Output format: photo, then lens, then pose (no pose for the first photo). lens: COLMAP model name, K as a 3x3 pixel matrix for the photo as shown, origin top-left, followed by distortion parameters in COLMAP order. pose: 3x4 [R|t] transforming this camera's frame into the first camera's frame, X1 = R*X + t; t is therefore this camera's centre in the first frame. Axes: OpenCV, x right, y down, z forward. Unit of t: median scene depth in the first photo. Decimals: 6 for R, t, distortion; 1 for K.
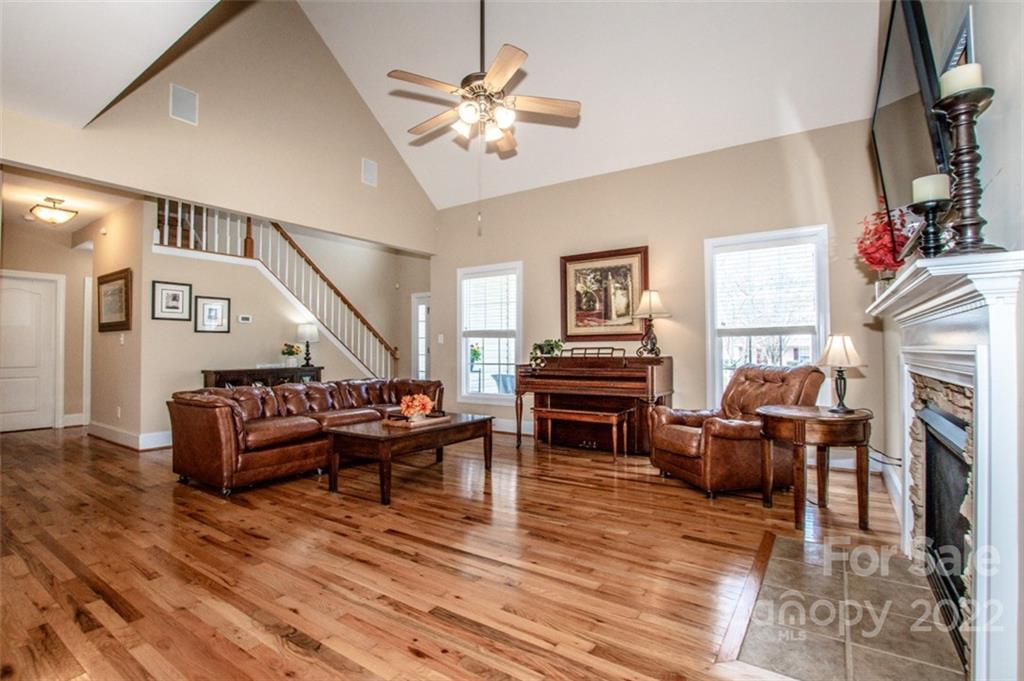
lens RADIAL K [[478.8, 0, 509.9], [0, 478.8, 337.8], [0, 0, 1]] dist [-0.033478, 0.003719]
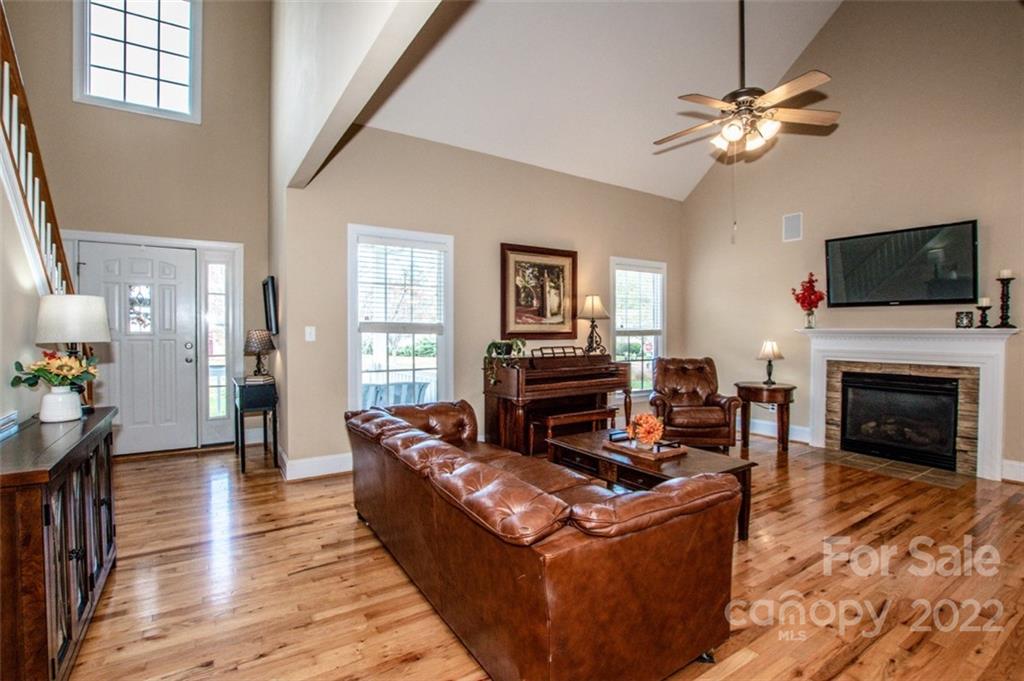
lens RADIAL K [[478.8, 0, 561.7], [0, 478.8, 342.8], [0, 0, 1]] dist [-0.033478, 0.003719]
pose [[0.355089, -0.015967, 0.934696, -0.717816], [-0.028418, 0.999208, 0.027865, -0.014733], [-0.934401, -0.036456, 0.354354, 0.616923]]
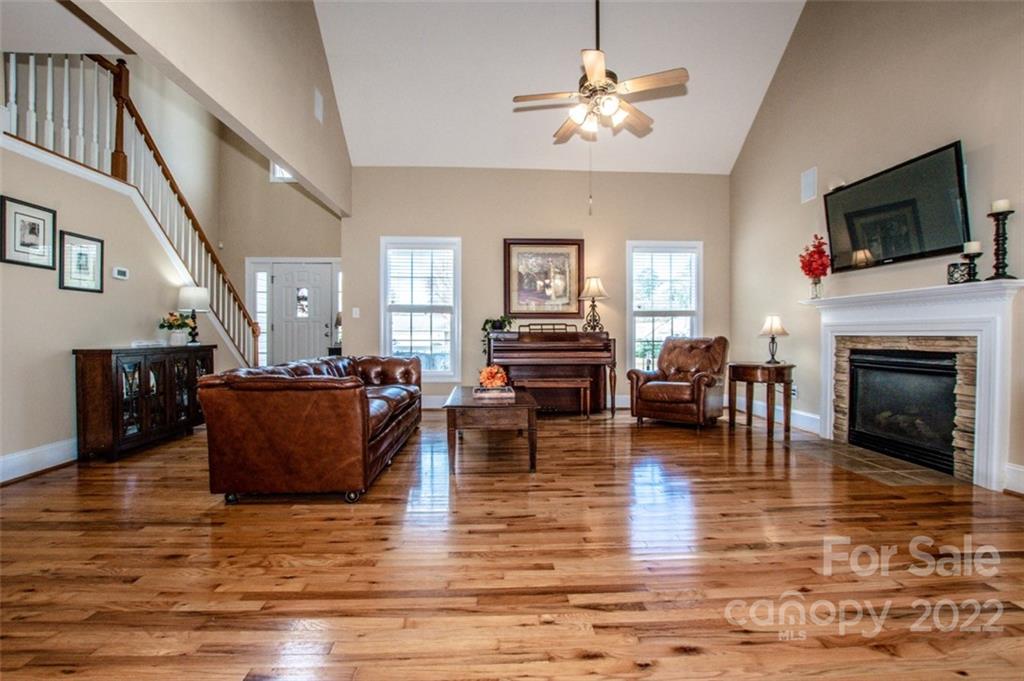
lens RADIAL K [[478.8, 0, 524.5], [0, 478.8, 337.9], [0, 0, 1]] dist [-0.033478, 0.003719]
pose [[0.788966, -0.001118, 0.614435, -0.542115], [-0.018193, 0.999517, 0.025180, 0.025421], [-0.614167, -0.031045, 0.788565, 0.136400]]
